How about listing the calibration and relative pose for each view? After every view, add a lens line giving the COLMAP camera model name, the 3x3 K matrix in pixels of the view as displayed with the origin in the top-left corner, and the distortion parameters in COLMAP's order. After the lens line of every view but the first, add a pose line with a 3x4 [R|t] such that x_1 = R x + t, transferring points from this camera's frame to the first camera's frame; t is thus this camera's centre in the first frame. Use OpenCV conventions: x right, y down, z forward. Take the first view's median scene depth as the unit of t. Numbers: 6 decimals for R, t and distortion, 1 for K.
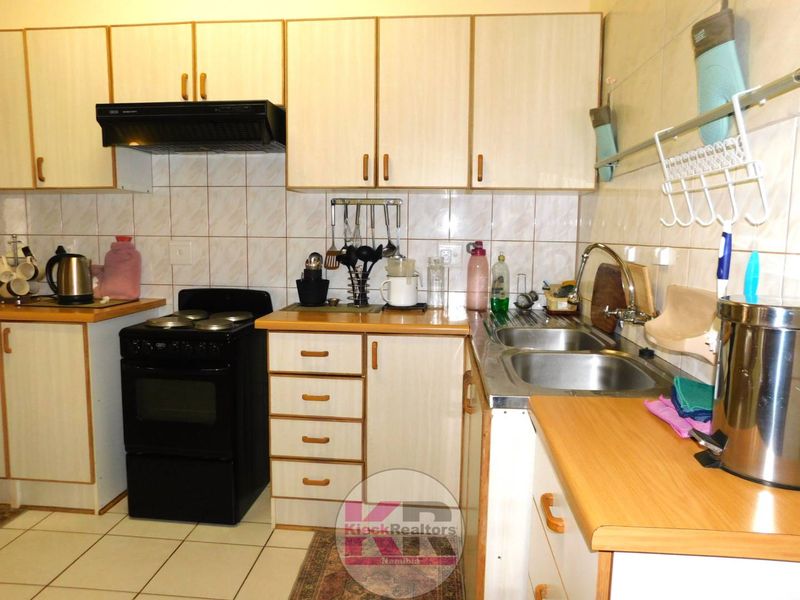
lens RADIAL K [[530.0, 0, 399.4], [0, 530.0, 295.6], [0, 0, 1]] dist [-0.049187, 0.016894]
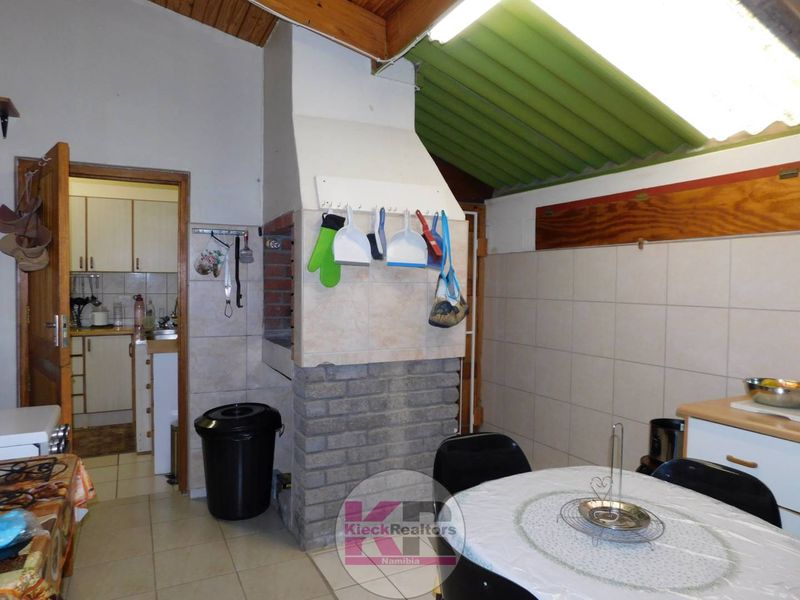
lens RADIAL K [[530.0, 0, 404.0], [0, 530.0, 299.7], [0, 0, 1]] dist [-0.049187, 0.016894]
pose [[0.847244, -0.020555, 0.530807, -0.078145], [0.057023, 0.996996, -0.052409, 0.102588], [-0.528135, 0.074671, 0.845871, -1.521208]]
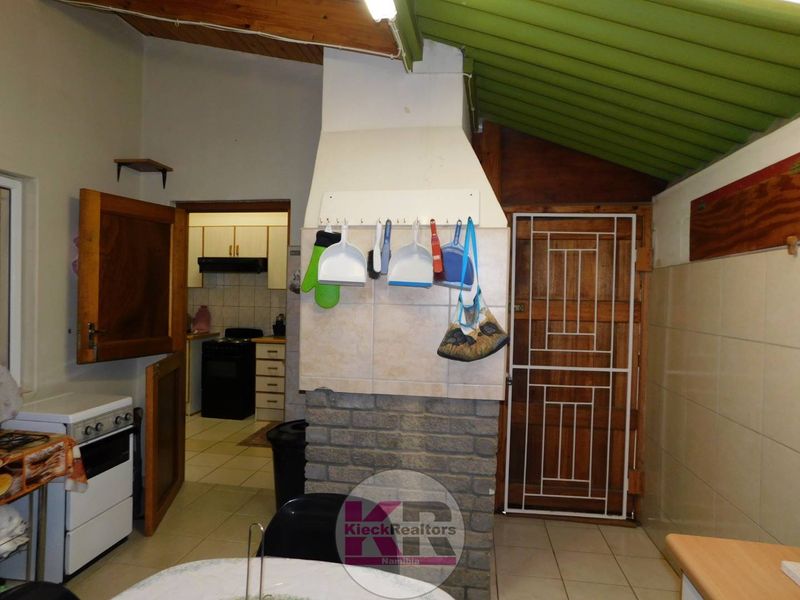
lens RADIAL K [[530.0, 0, 408.1], [0, 530.0, 301.8], [0, 0, 1]] dist [-0.049187, 0.016894]
pose [[0.996624, 0.009848, -0.081508, 0.698264], [-0.017510, 0.995434, -0.093831, 0.091102], [0.080212, 0.094942, 0.992246, -1.534800]]
